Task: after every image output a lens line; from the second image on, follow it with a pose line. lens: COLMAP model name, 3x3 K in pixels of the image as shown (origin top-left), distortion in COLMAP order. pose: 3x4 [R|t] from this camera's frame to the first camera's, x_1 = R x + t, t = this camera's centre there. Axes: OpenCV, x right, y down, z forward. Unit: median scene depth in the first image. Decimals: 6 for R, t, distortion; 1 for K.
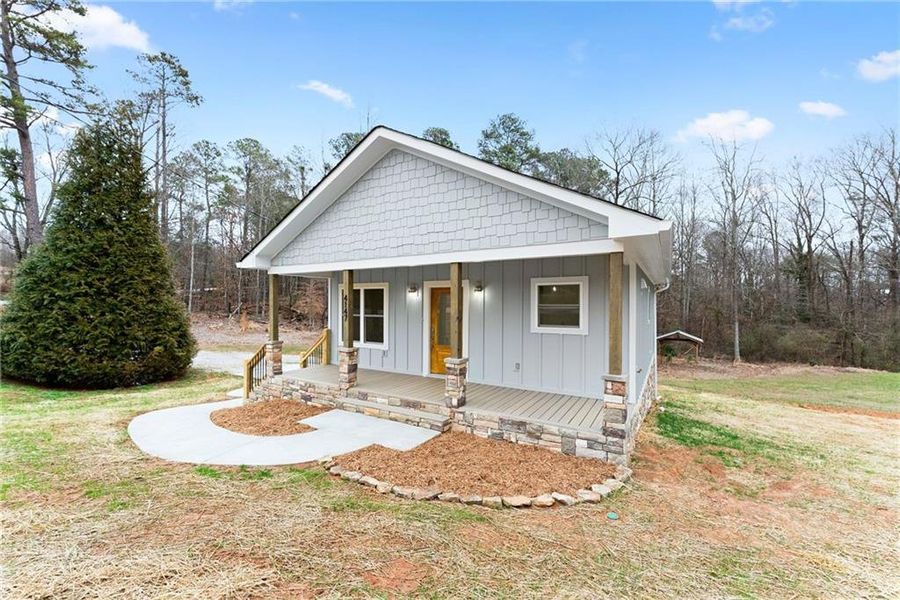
lens RADIAL K [[358.6, 0, 445.9], [0, 358.6, 300.8], [0, 0, 1]] dist [-0.010276, 0.000004]
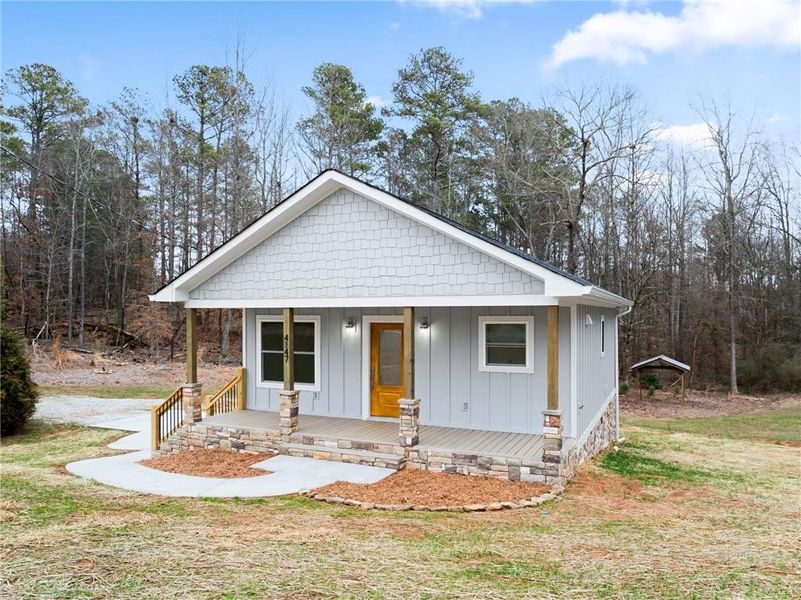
lens RADIAL K [[555.8, 0, 400.5], [0, 555.8, 300.0], [0, 0, 1]] dist [-0.052309, 0.002941]
pose [[0.993763, -0.002974, 0.111470, -0.142436], [0.004929, 0.999839, -0.017267, -0.079583], [-0.111400, 0.017709, 0.993618, -0.481321]]
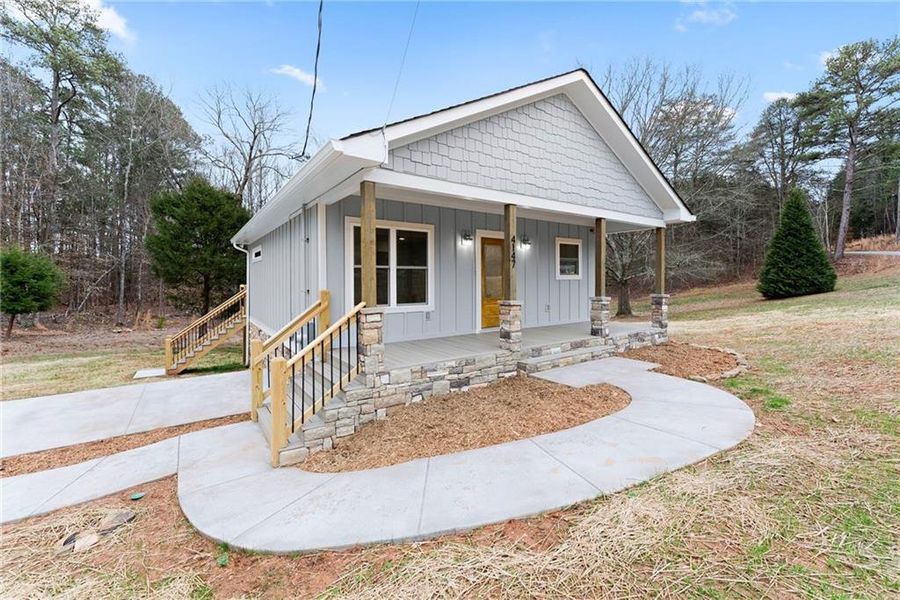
lens RADIAL K [[371.4, 0, 439.6], [0, 371.4, 277.4], [0, 0, 1]] dist [-0.013993, -0.000048]
pose [[0.424237, 0.001990, 0.905549, -1.098950], [-0.002385, 0.999997, -0.001080, 0.079704], [-0.905548, -0.001702, 0.424240, 0.787570]]
